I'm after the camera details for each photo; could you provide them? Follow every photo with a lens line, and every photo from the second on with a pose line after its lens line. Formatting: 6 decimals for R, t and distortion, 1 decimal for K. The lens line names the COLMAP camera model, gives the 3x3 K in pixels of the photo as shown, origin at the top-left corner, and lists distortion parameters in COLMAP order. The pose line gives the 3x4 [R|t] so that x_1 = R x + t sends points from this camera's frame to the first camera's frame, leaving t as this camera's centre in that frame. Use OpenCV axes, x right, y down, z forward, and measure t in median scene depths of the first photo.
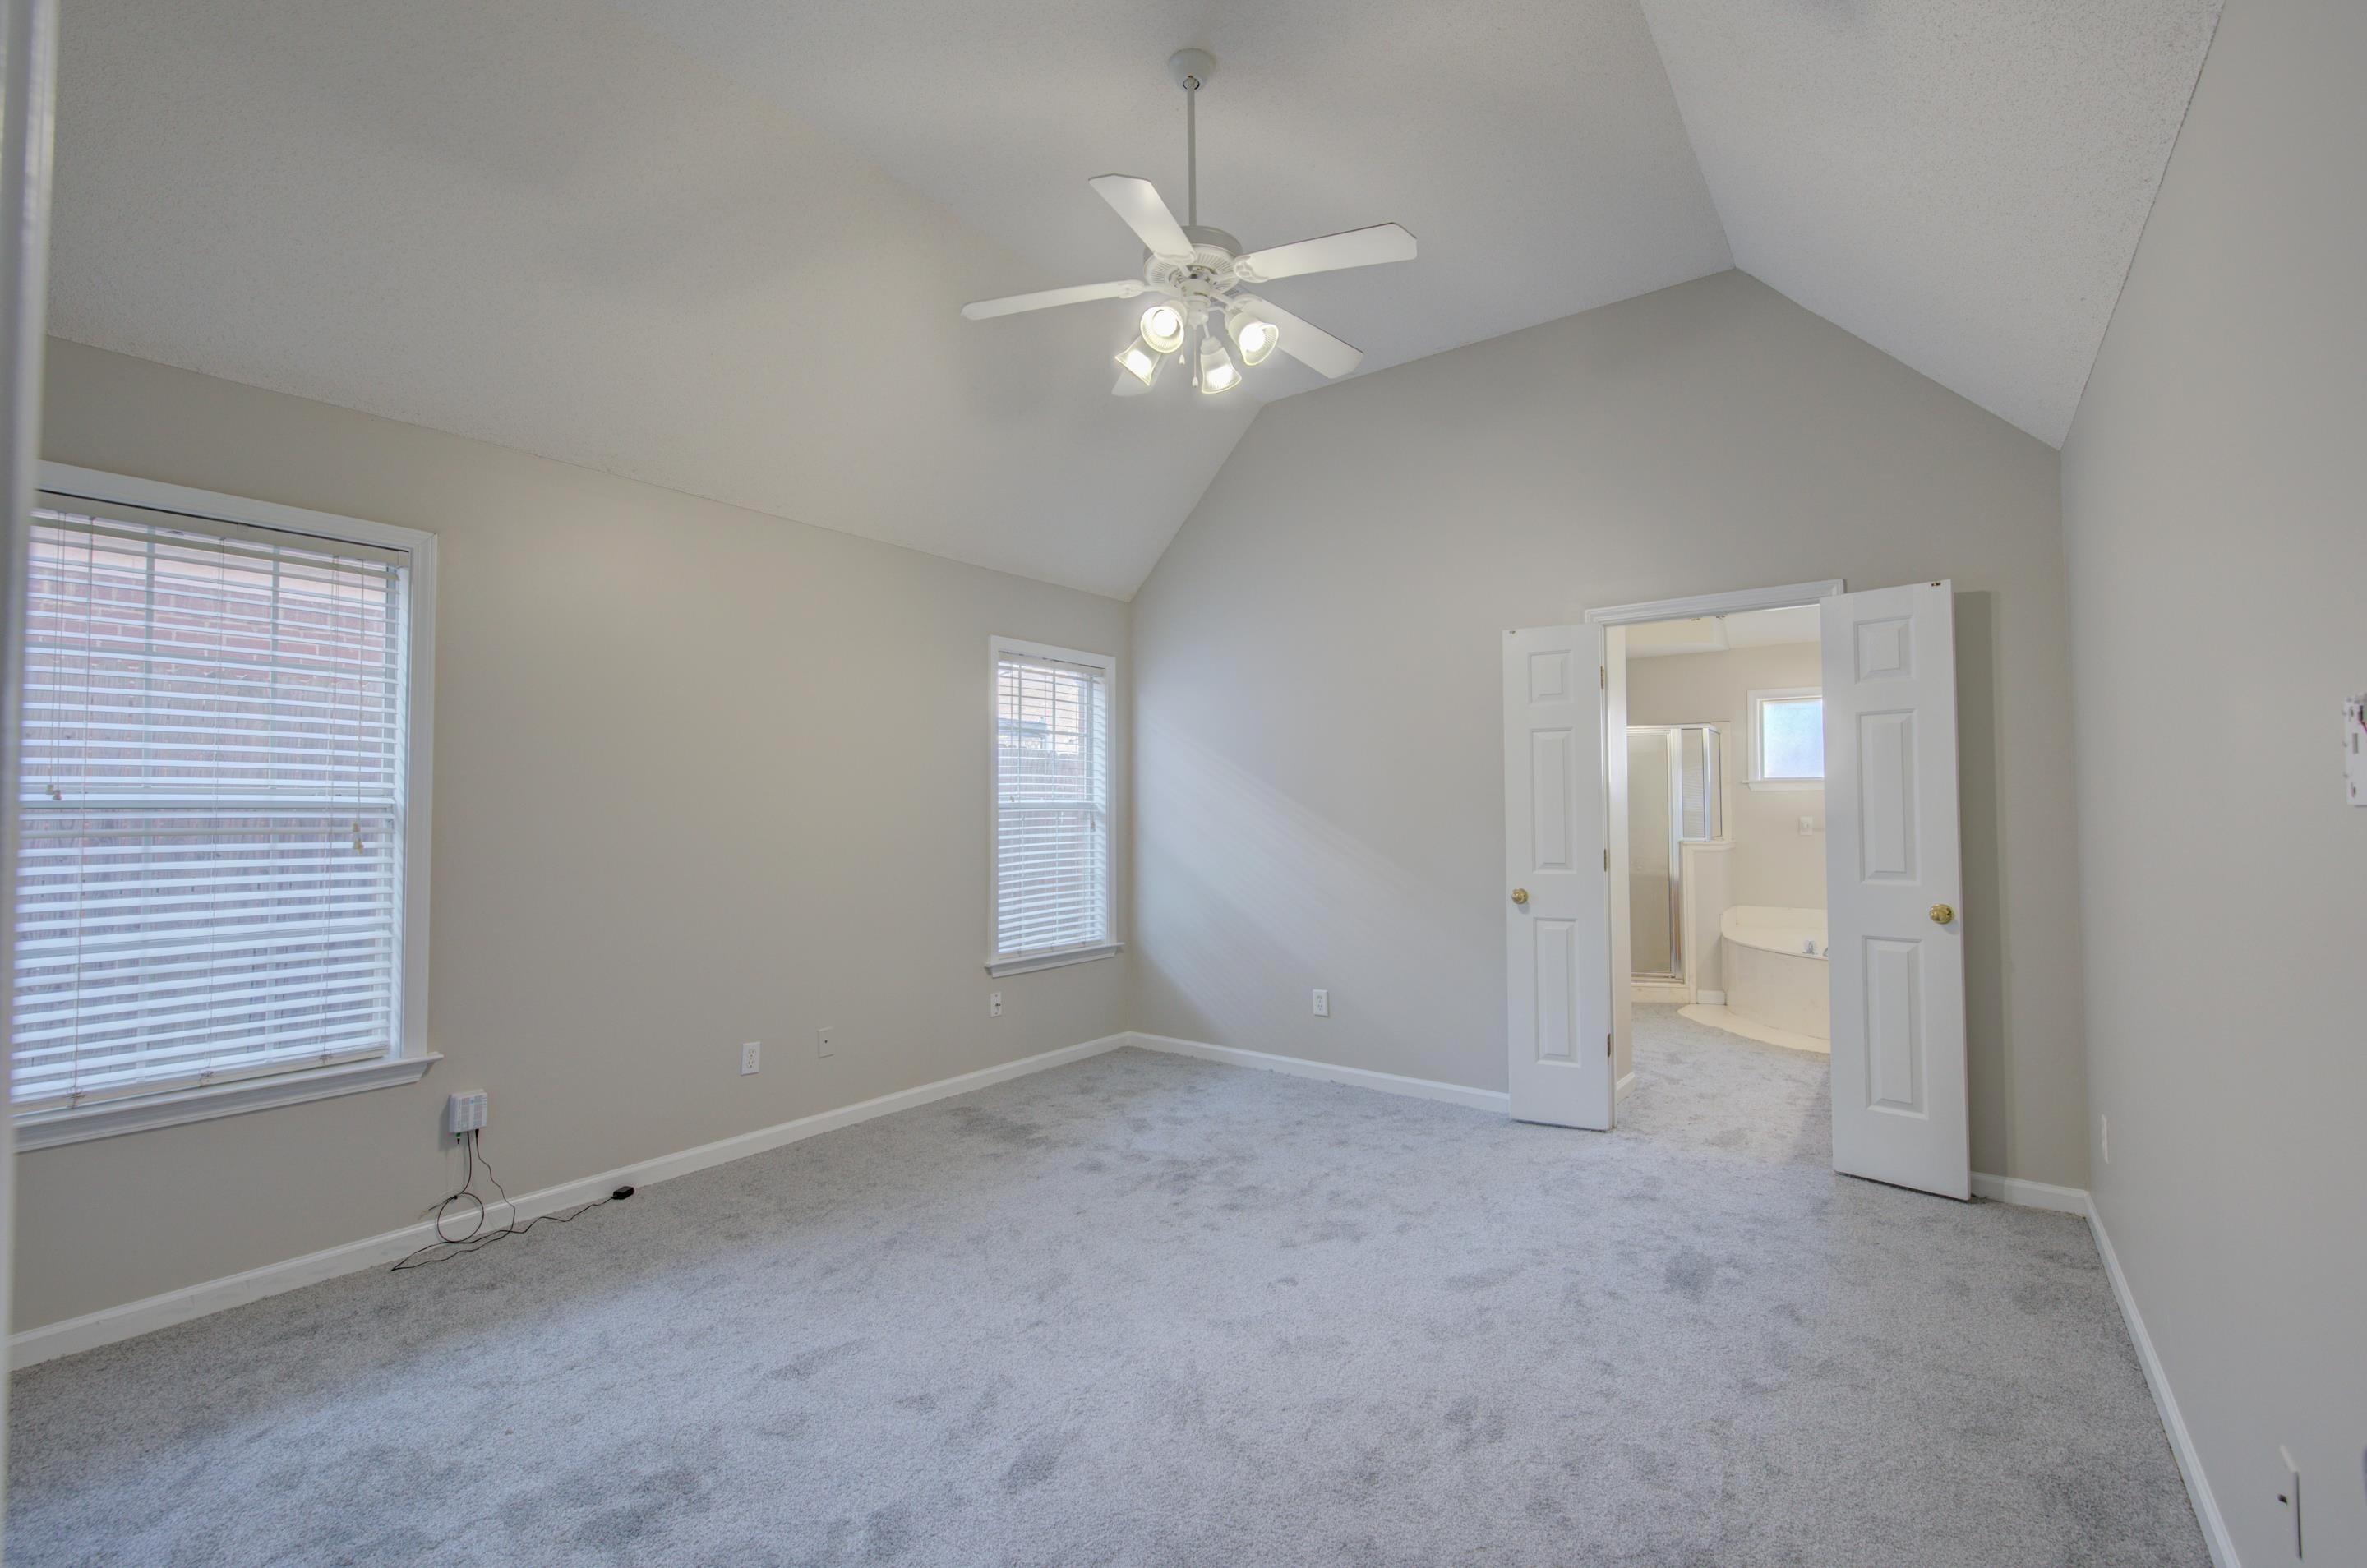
lens RADIAL K [[990.4, 0, 1188.8], [0, 990.4, 788.9], [0, 0, 1]] dist [-0.002542, 0.000096]
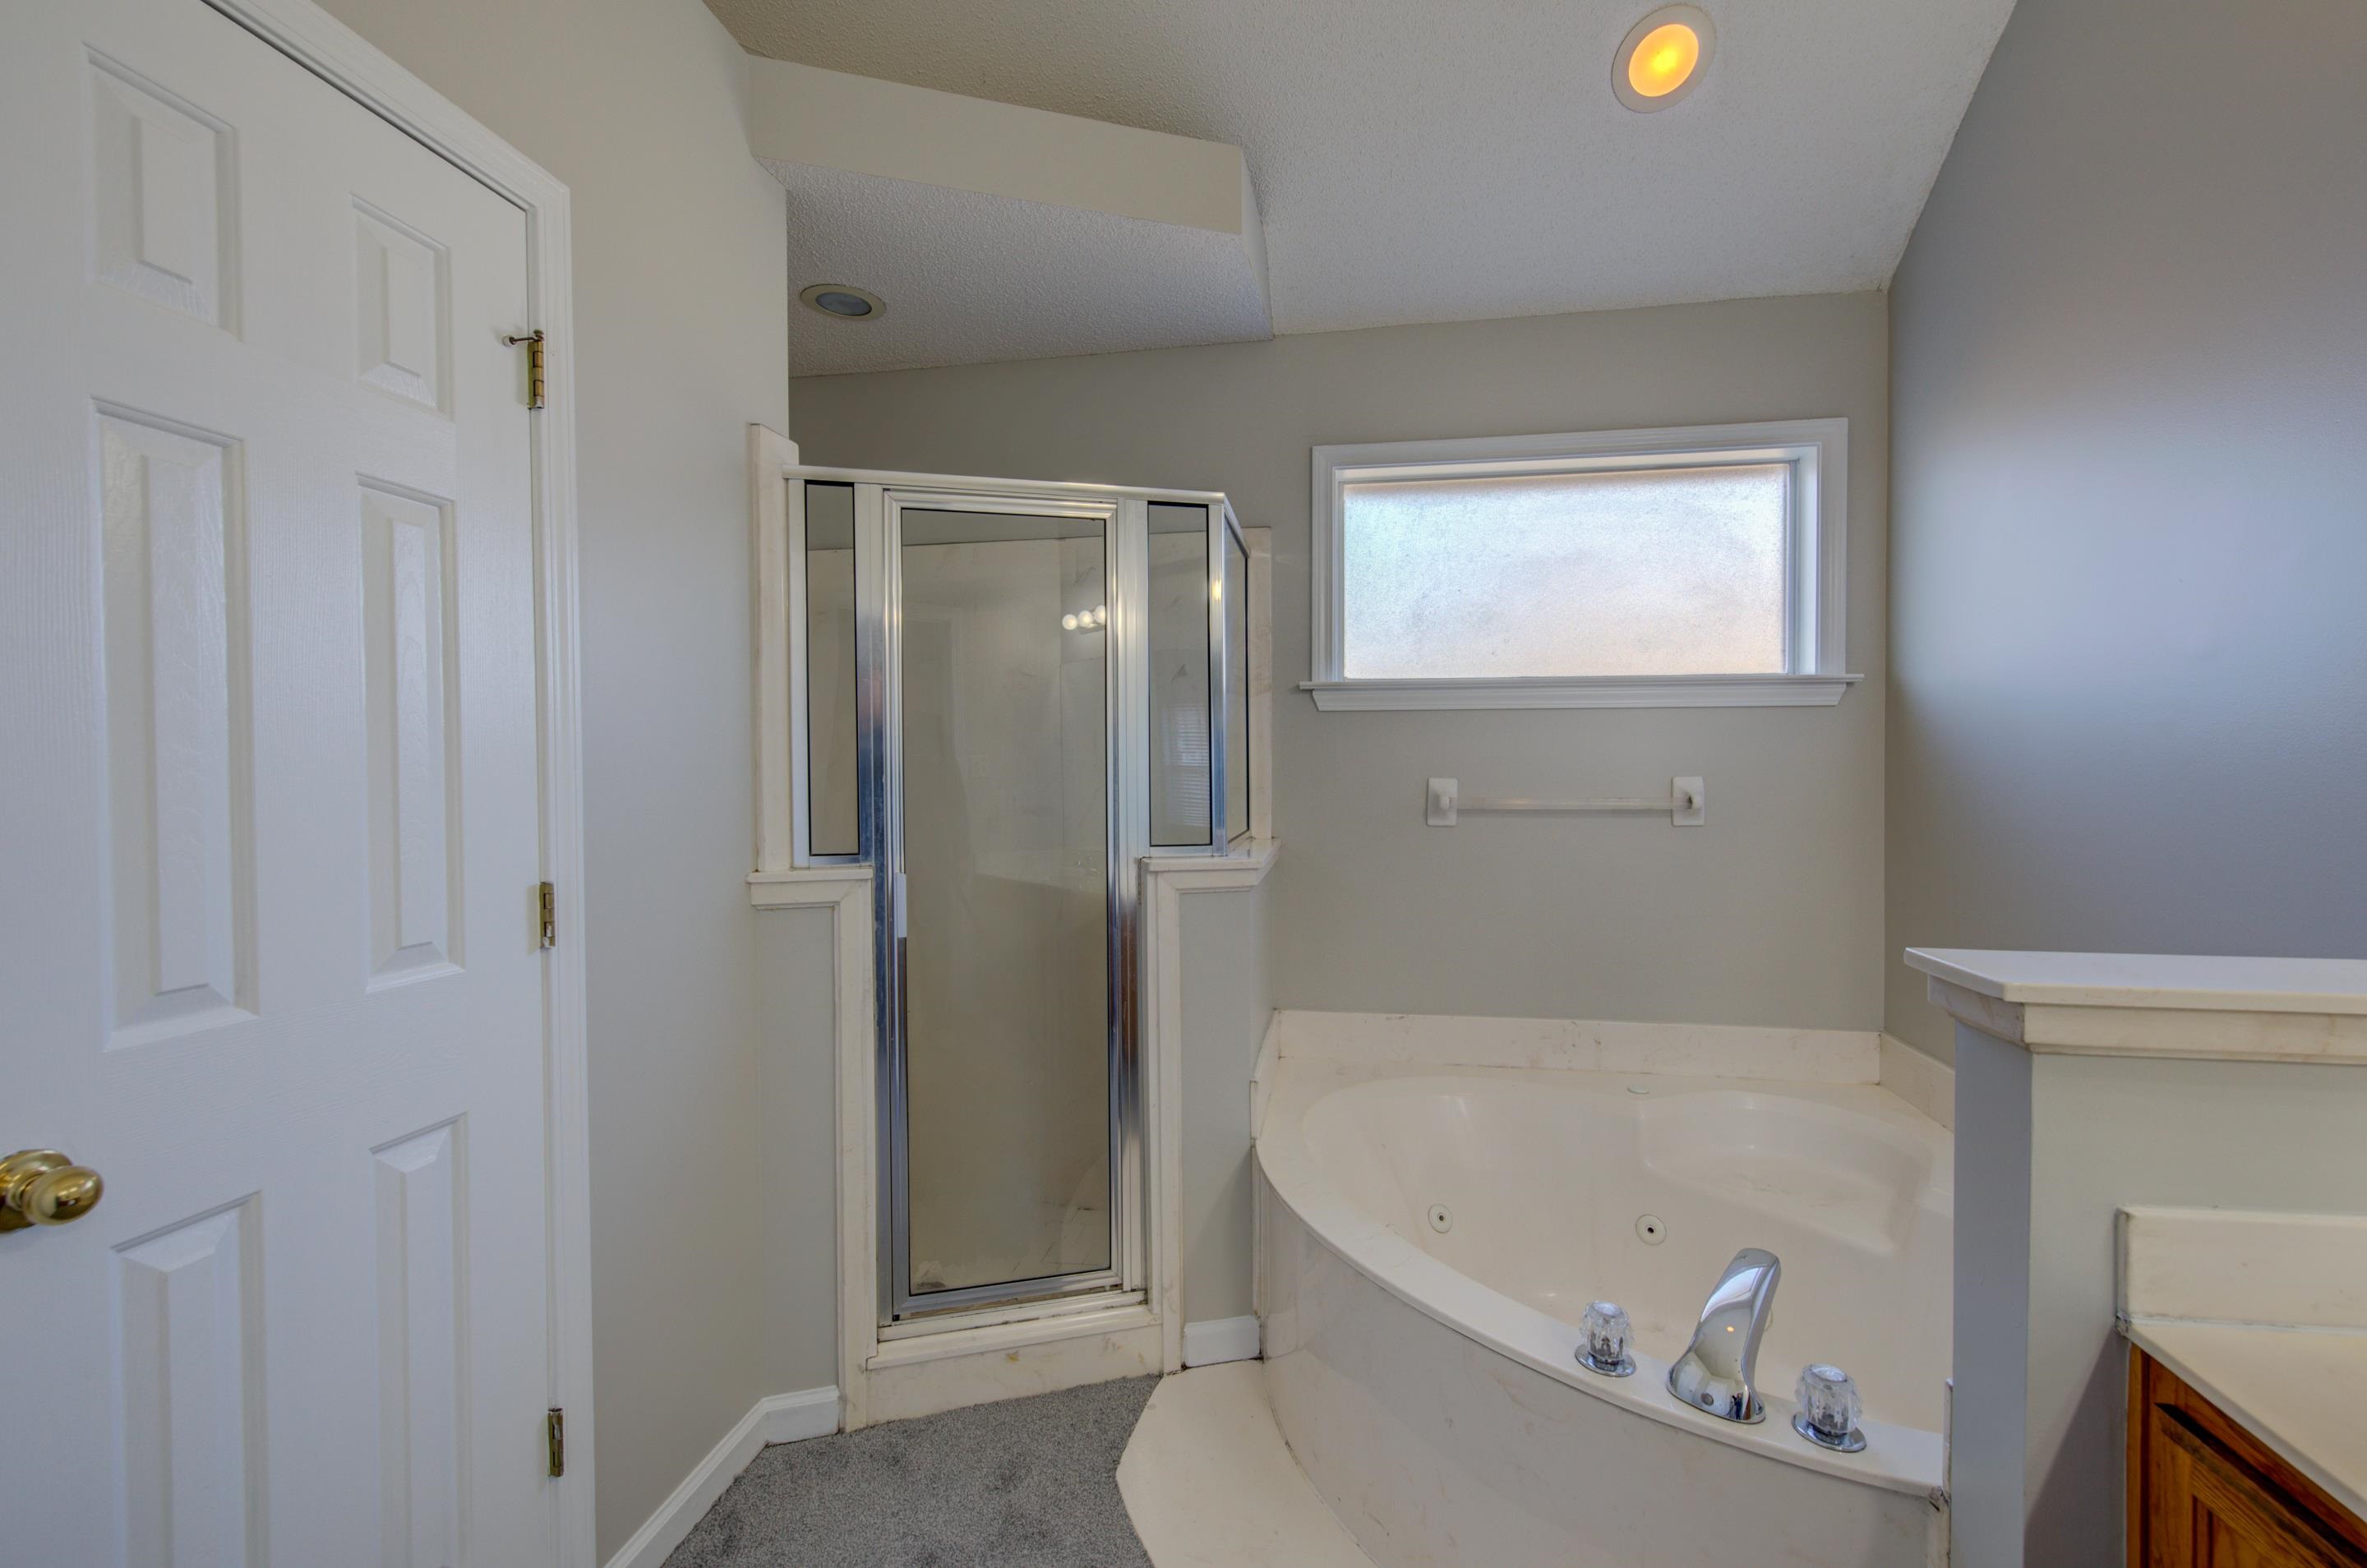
lens RADIAL K [[990.4, 0, 1188.8], [0, 990.4, 788.9], [0, 0, 1]] dist [-0.002542, 0.000096]
pose [[0.892166, -0.018735, 0.451319, 0.371152], [-0.001145, 0.999042, 0.043737, 0.015500], [-0.451707, -0.039537, 0.891290, 0.715627]]
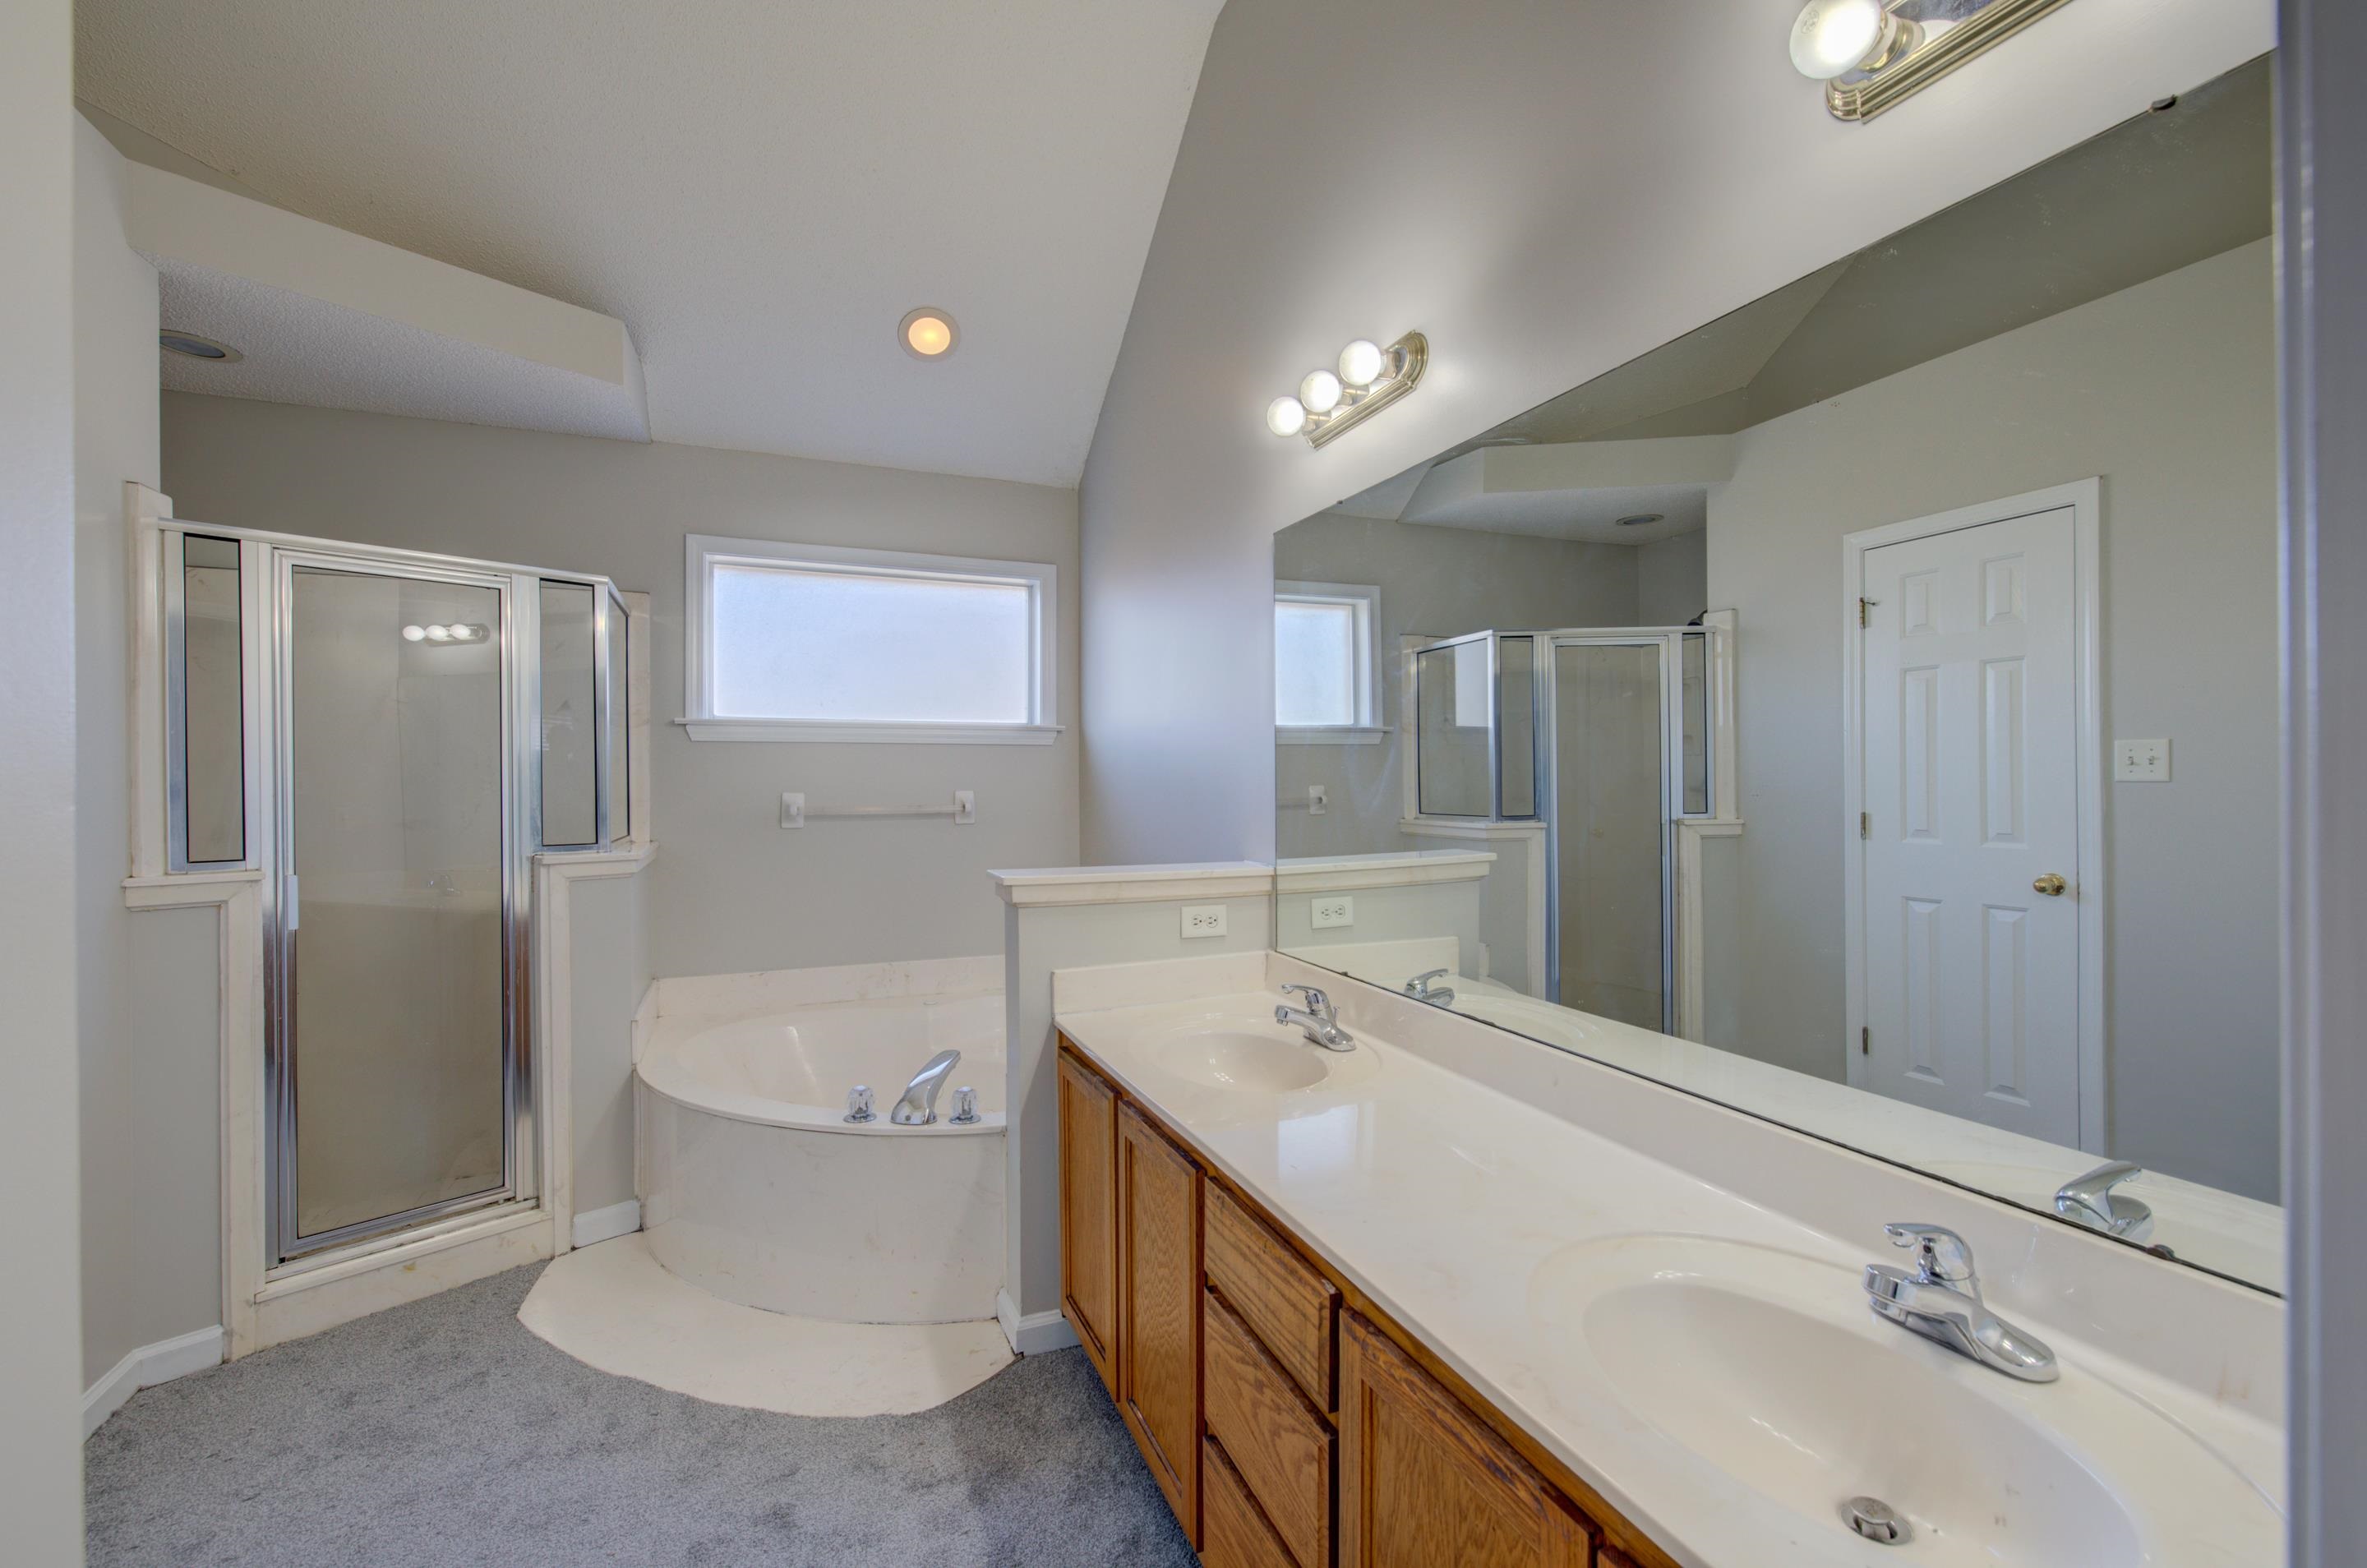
lens RADIAL K [[1009.3, 0, 1189.3], [0, 1009.3, 783.1], [0, 0, 1]] dist [-0.000065, 0.000660]
pose [[0.508843, -0.008102, 0.860821, 0.280742], [-0.011058, 0.999812, 0.015947, 0.012236], [-0.860788, -0.017634, 0.508658, 0.562498]]
